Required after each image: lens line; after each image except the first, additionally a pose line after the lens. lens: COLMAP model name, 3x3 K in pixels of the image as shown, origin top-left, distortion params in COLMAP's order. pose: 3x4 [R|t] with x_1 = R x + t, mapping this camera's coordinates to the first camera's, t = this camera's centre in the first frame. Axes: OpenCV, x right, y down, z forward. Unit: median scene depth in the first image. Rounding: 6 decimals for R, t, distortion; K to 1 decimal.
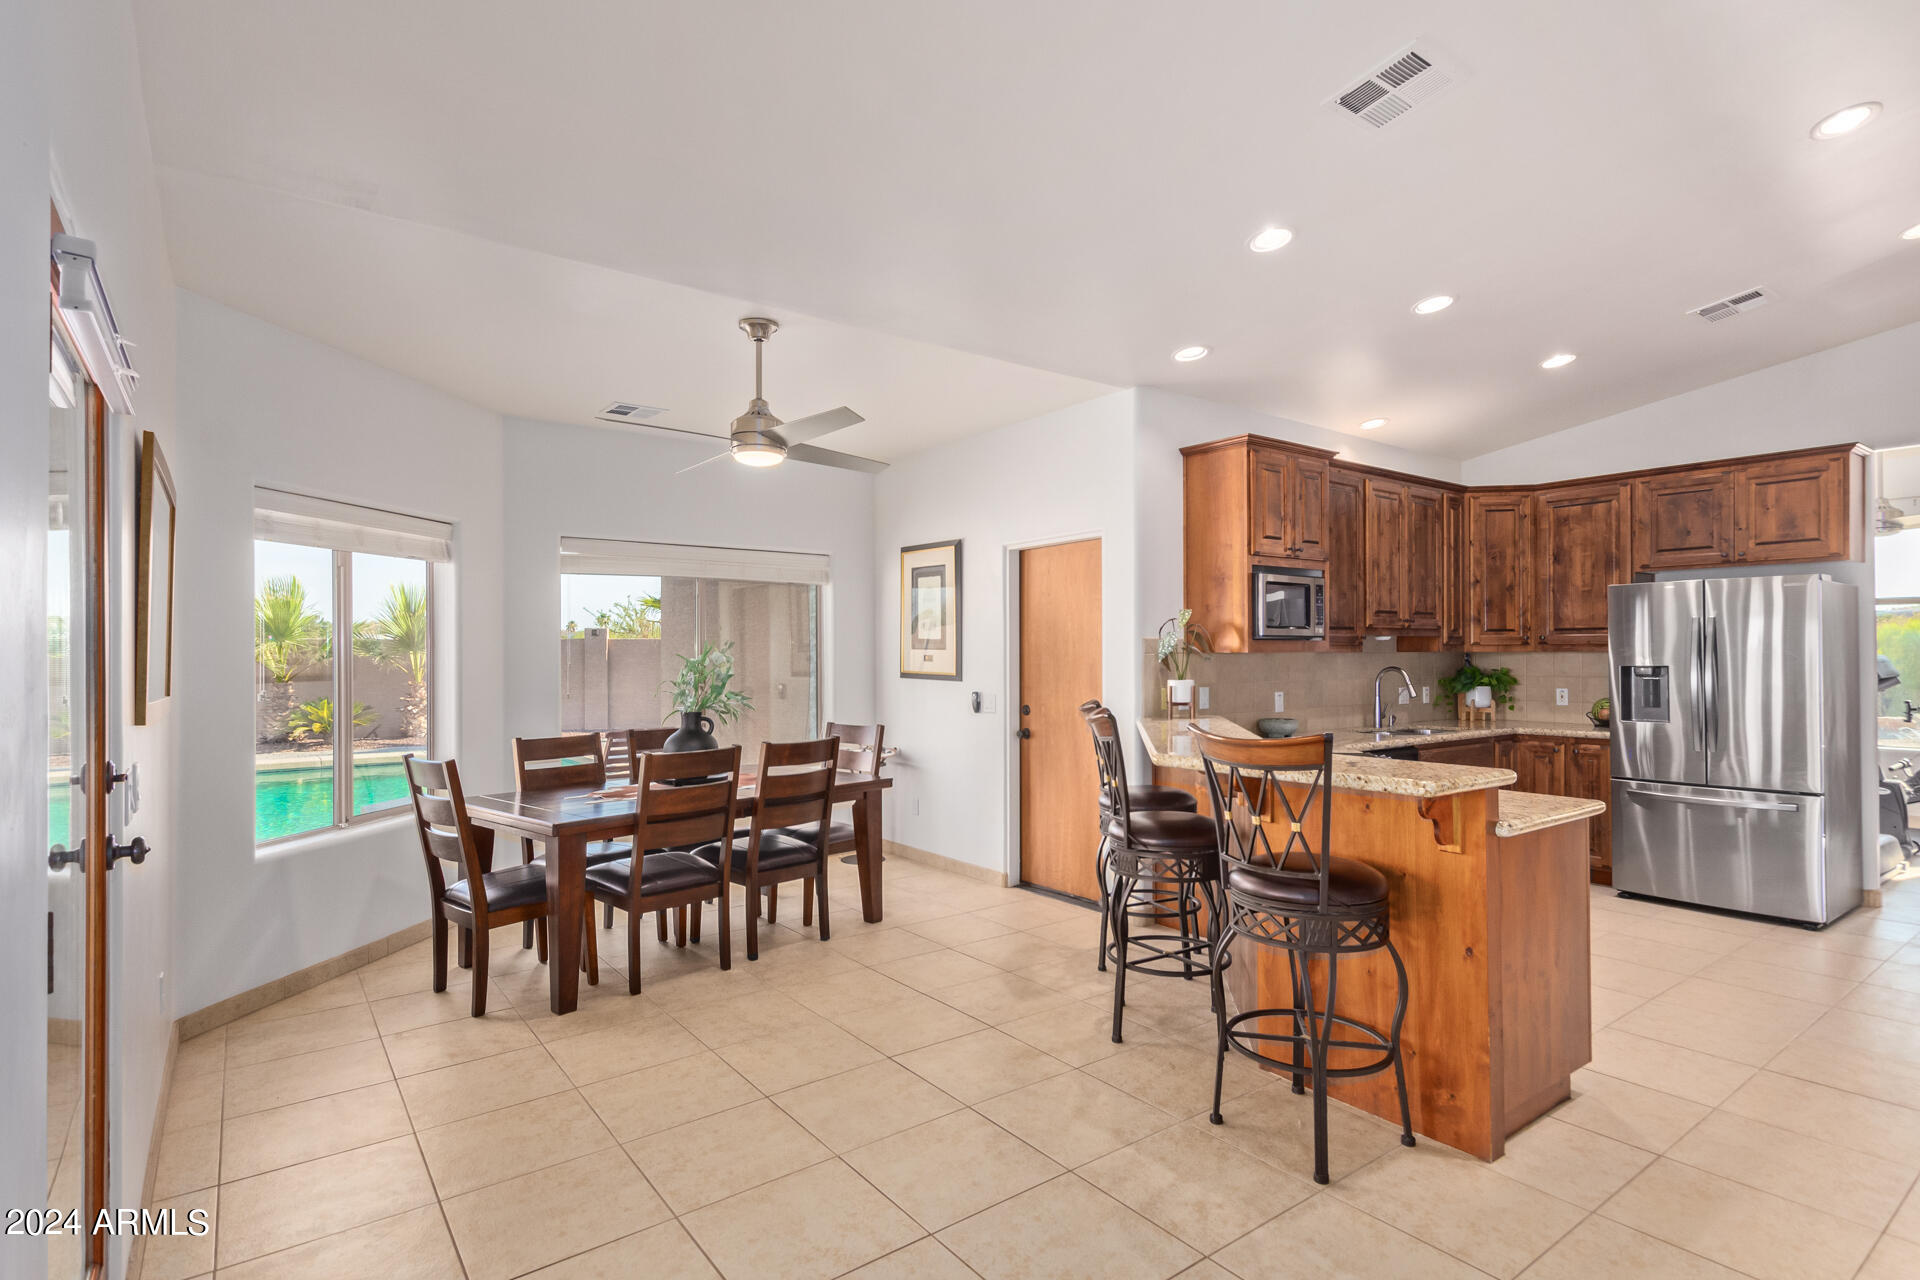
lens RADIAL K [[954.1, 0, 966.3], [0, 954.1, 649.7], [0, 0, 1]] dist [0.032612, -0.016389]
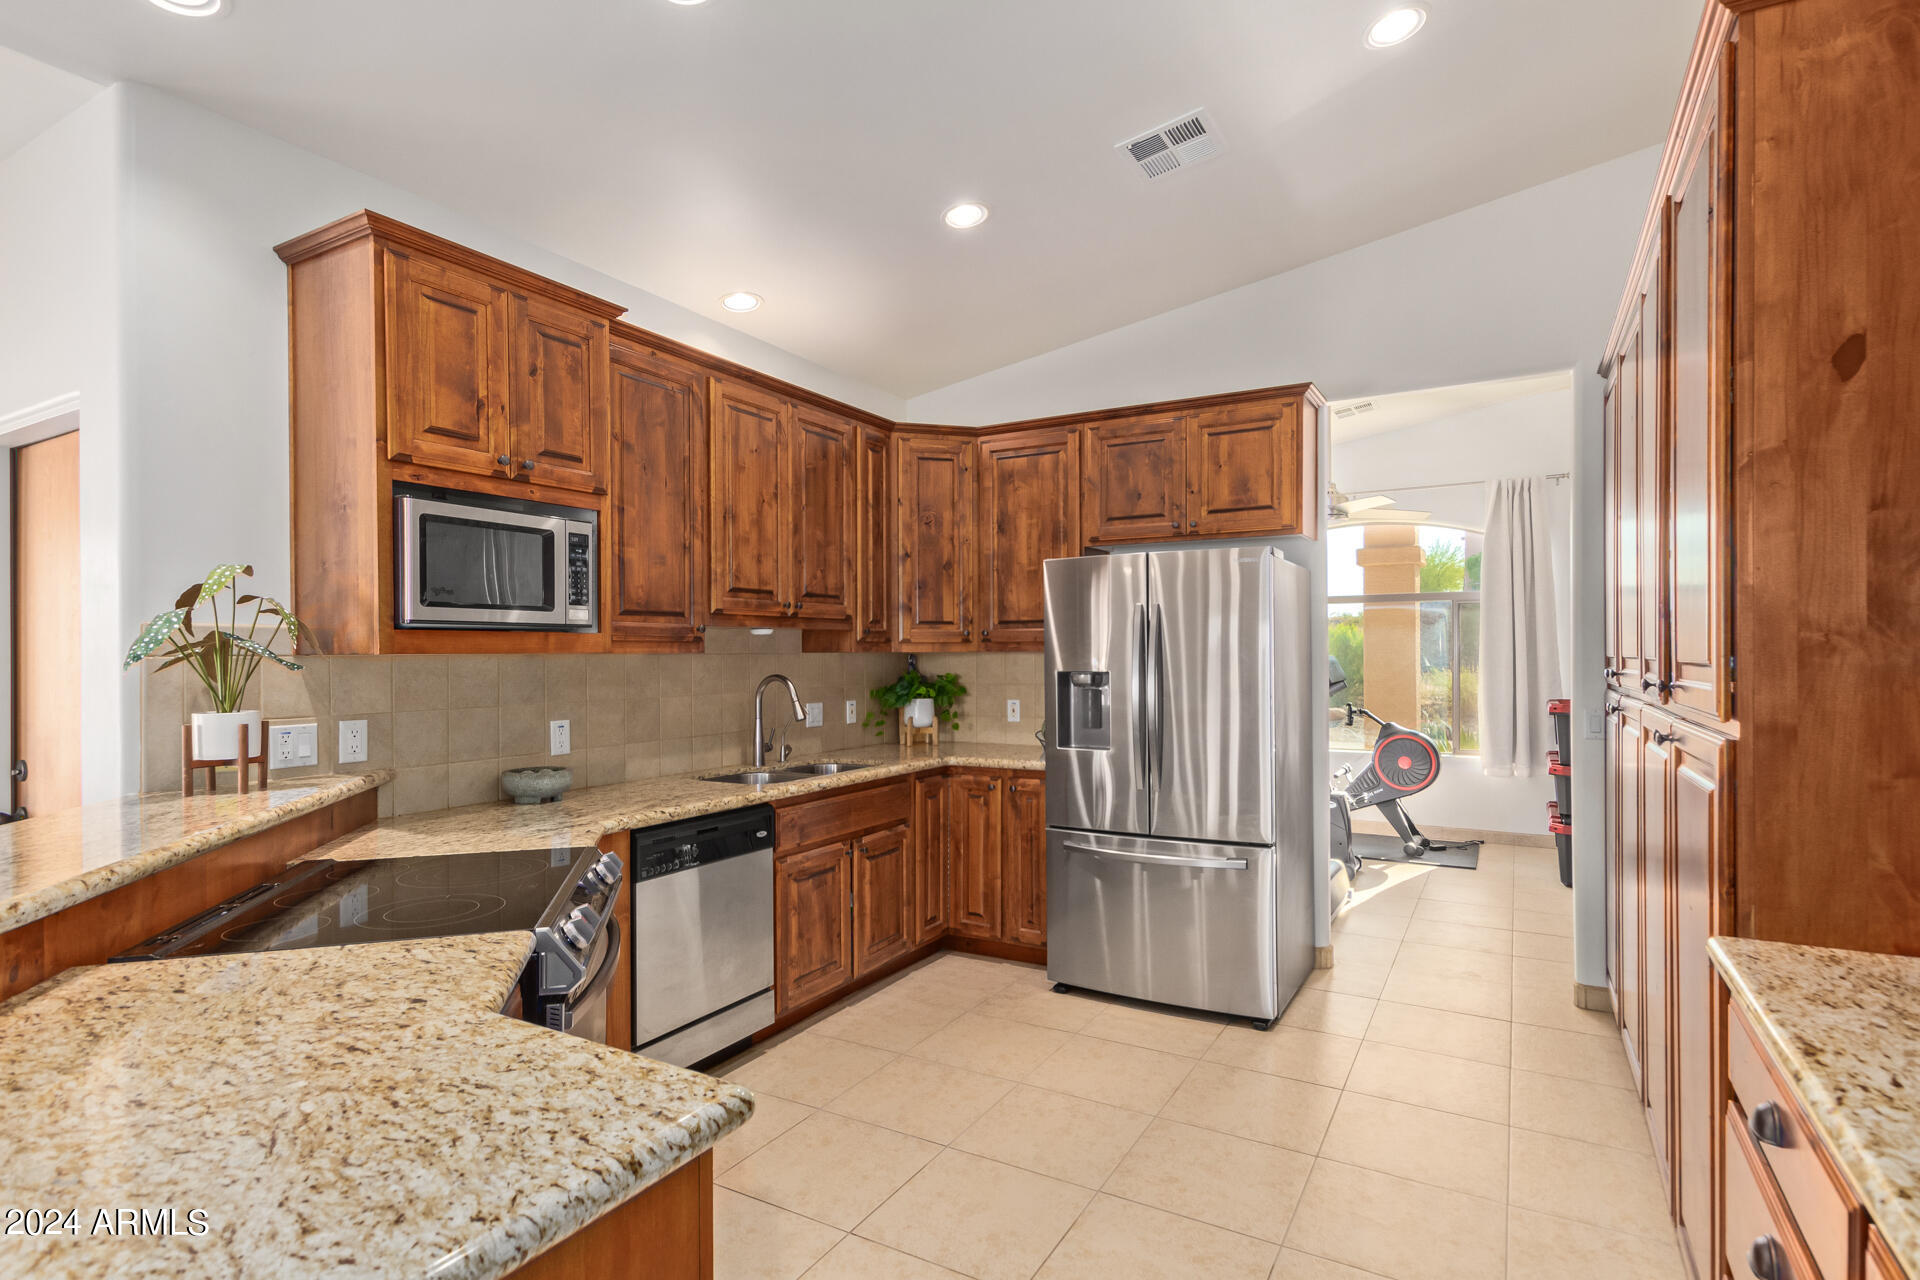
lens RADIAL K [[964.0, 0, 968.2], [0, 964.0, 654.3], [0, 0, 1]] dist [0.025809, -0.010777]
pose [[0.918671, -0.002478, 0.395015, 0.313996], [0.000479, 0.999987, 0.005160, 0.000063], [-0.395022, -0.004551, 0.918660, 0.344090]]
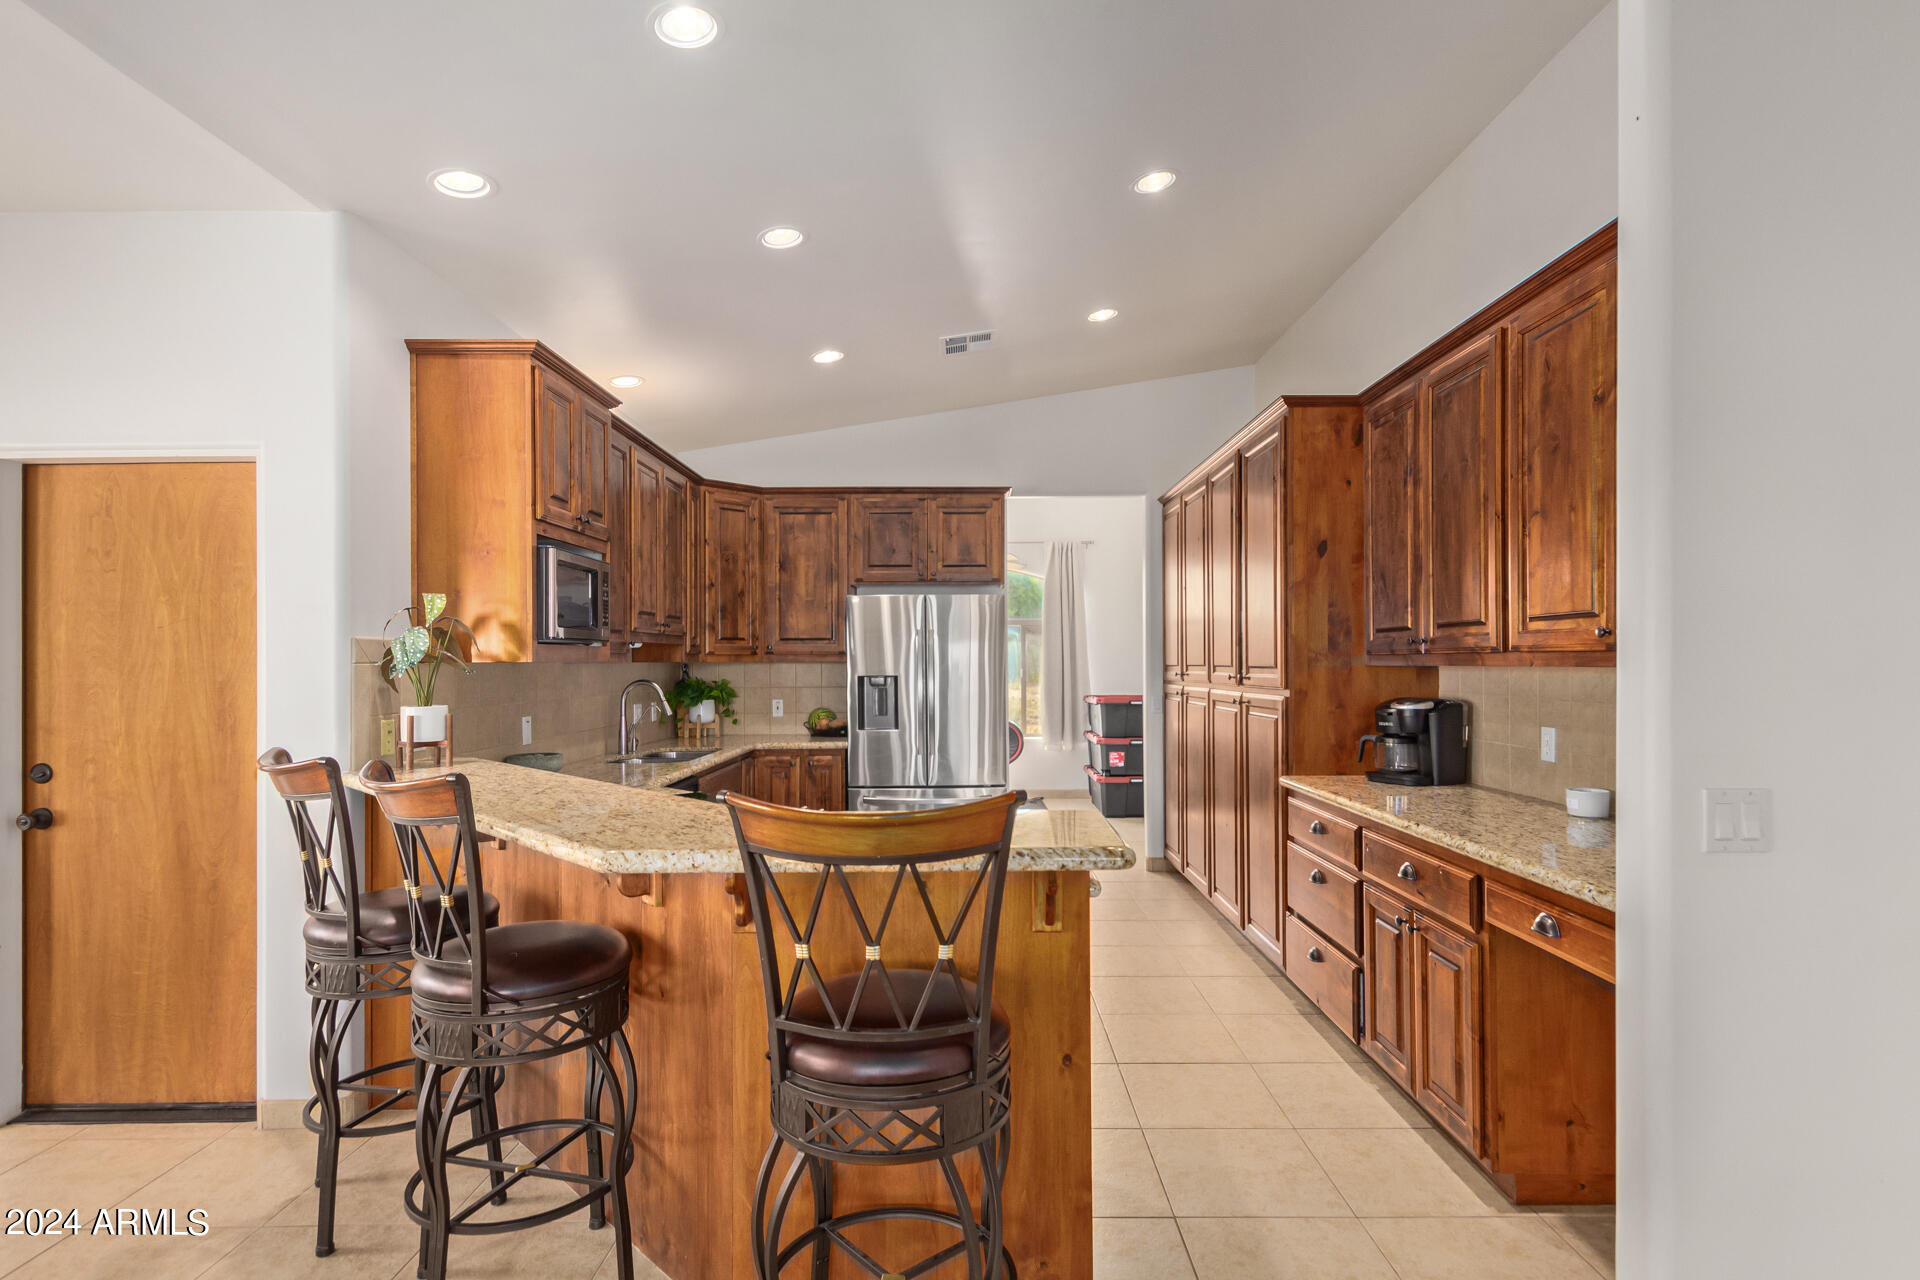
lens RADIAL K [[971.9, 0, 967.9], [0, 971.9, 659.0], [0, 0, 1]] dist [0.013085, -0.000950]
pose [[0.603551, 0.003876, 0.797315, -0.059847], [-0.002005, 0.999992, -0.003344, 0.001966], [-0.797322, 0.000420, 0.603555, 0.278344]]
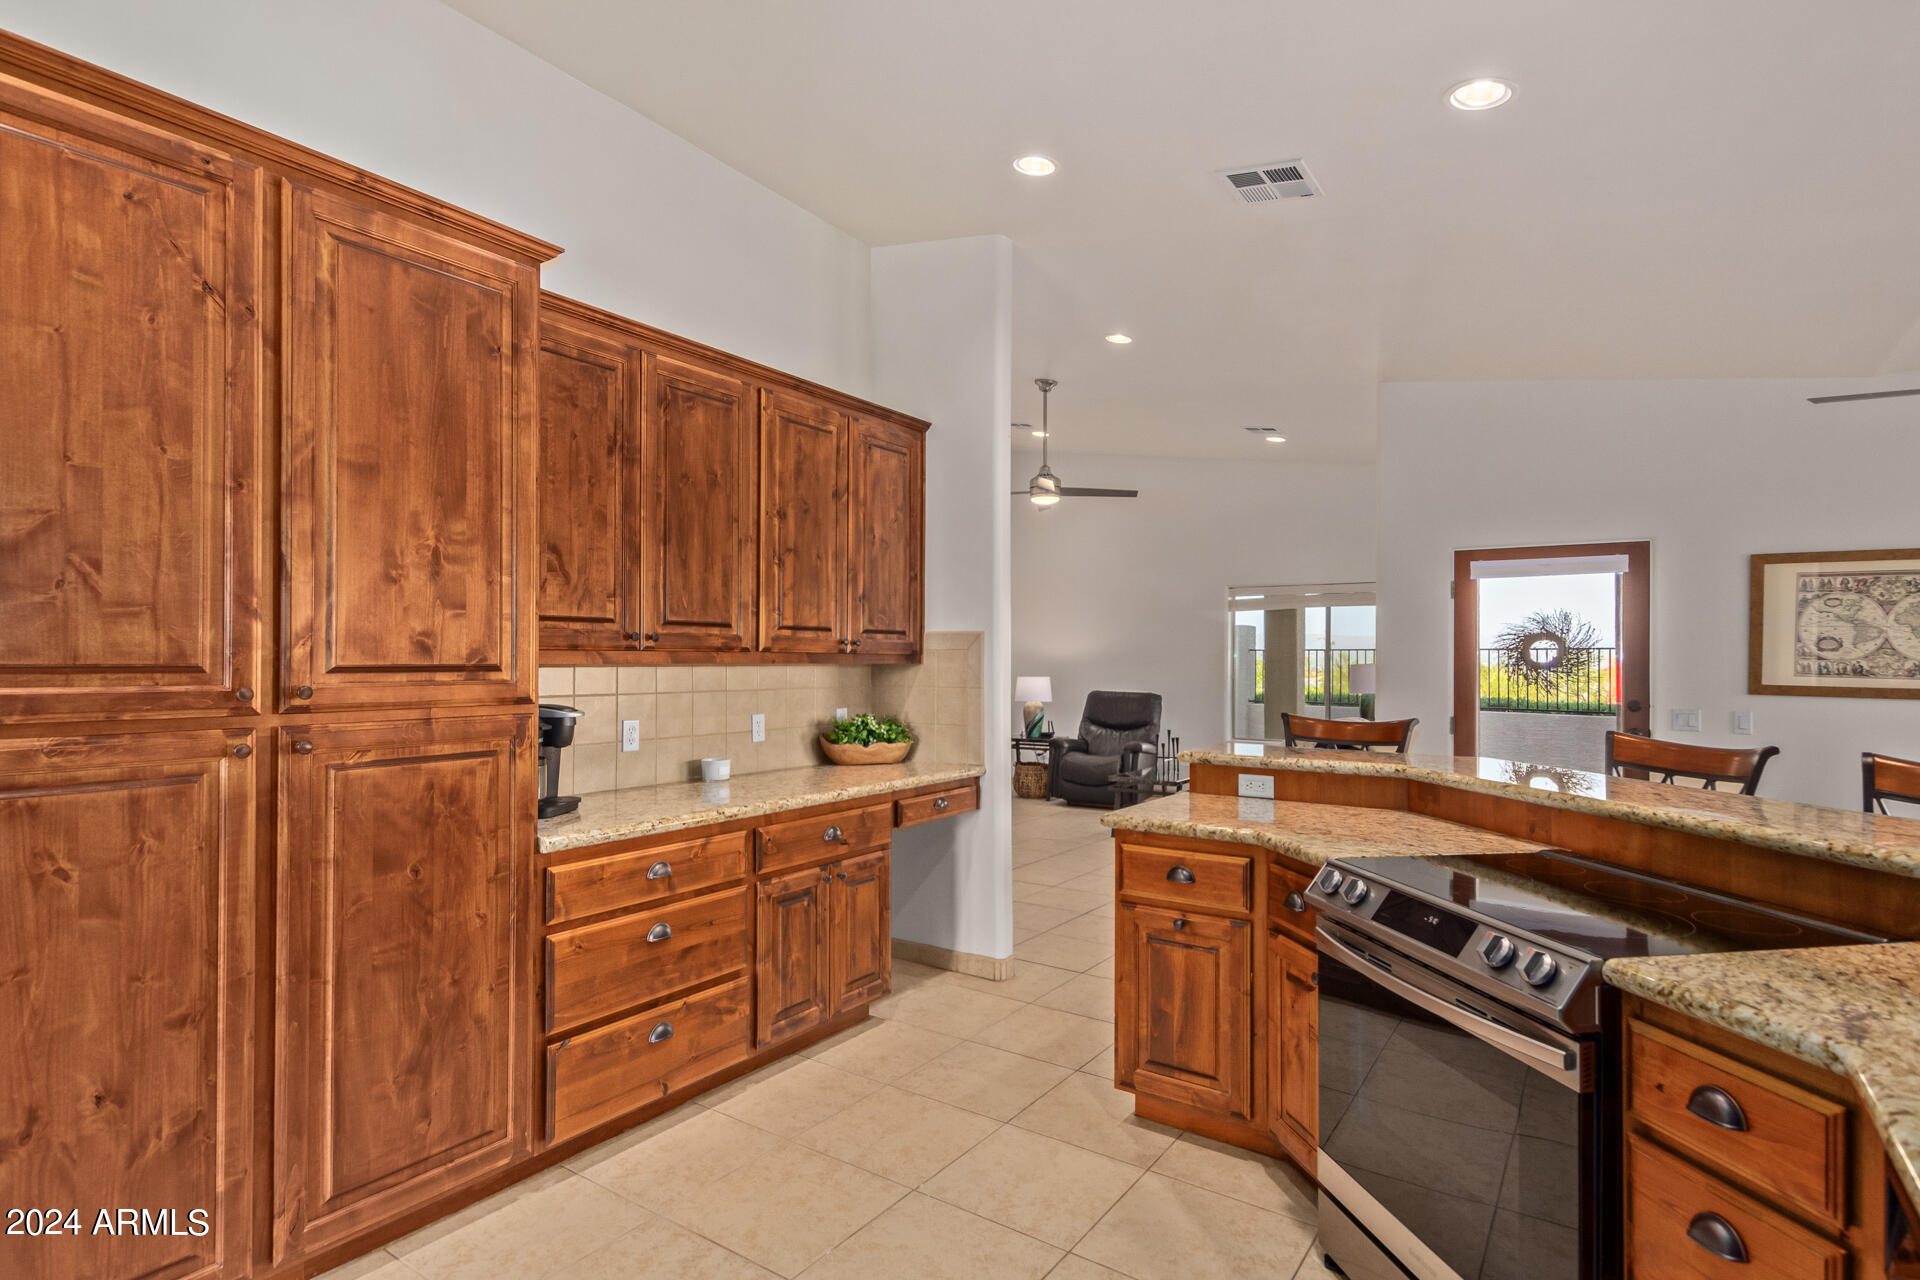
lens RADIAL K [[971.9, 0, 967.9], [0, 971.9, 659.0], [0, 0, 1]] dist [0.013085, -0.000950]
pose [[-0.948182, -0.000884, -0.317727, 0.577380], [0.001006, 0.999983, -0.005784, 0.004023], [0.317727, -0.005803, -0.948165, 0.987586]]
